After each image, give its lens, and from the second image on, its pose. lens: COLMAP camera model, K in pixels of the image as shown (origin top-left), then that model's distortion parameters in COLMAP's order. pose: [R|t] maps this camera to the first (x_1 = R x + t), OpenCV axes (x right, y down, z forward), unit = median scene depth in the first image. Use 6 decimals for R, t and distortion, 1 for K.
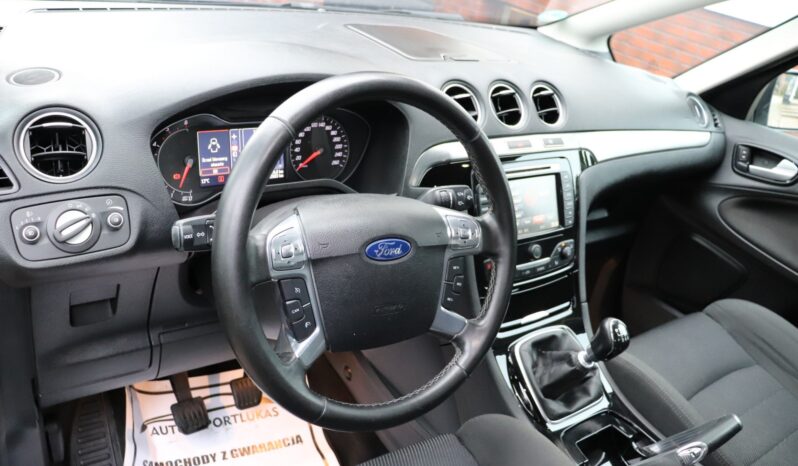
lens RADIAL K [[650.8, 0, 399.0], [0, 650.8, 233.0], [0, 0, 1]] dist [-0.176854, 0.153910]
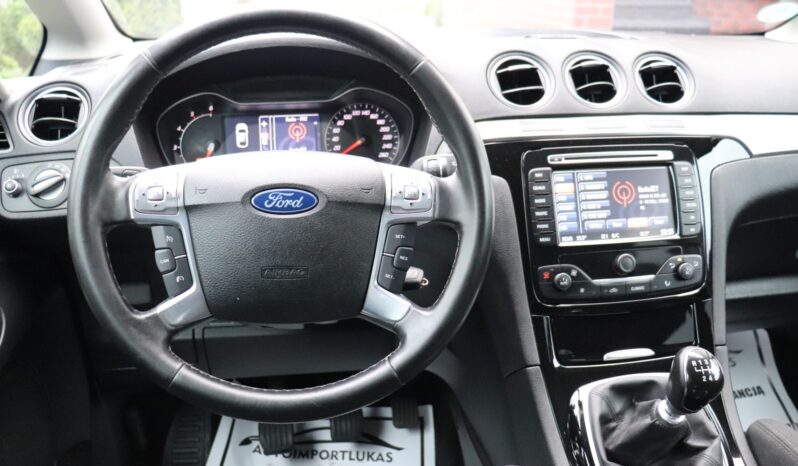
lens RADIAL K [[650.8, 0, 399.0], [0, 650.8, 233.0], [0, 0, 1]] dist [-0.176854, 0.153910]
pose [[0.872743, -0.000827, -0.488179, 0.368852], [-0.070932, 0.989172, -0.128483, 0.115640], [0.482999, 0.146760, 0.863234, 0.252726]]
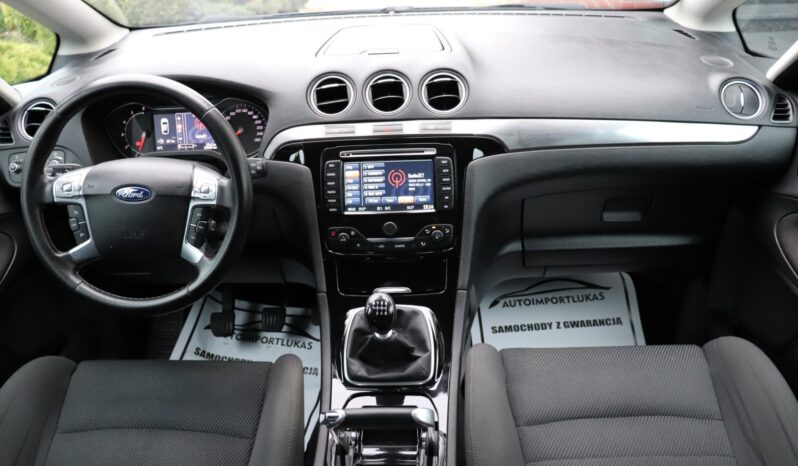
lens RADIAL K [[650.8, 0, 399.0], [0, 650.8, 233.0], [0, 0, 1]] dist [-0.176854, 0.153910]
pose [[0.778405, 0.120872, -0.616016, 0.960703], [-0.117471, 0.992001, 0.046208, -0.016646], [0.616673, 0.036395, 0.786377, 0.170509]]
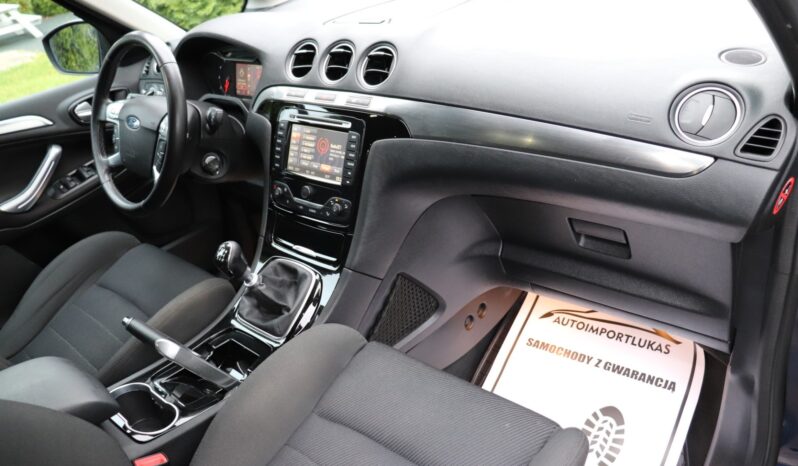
lens RADIAL K [[650.8, 0, 399.0], [0, 650.8, 233.0], [0, 0, 1]] dist [-0.176854, 0.153910]
pose [[0.187235, 0.294900, -0.937004, 1.424061], [-0.265102, 0.933650, 0.240871, -0.236803], [0.945867, 0.203303, 0.252991, 0.950580]]
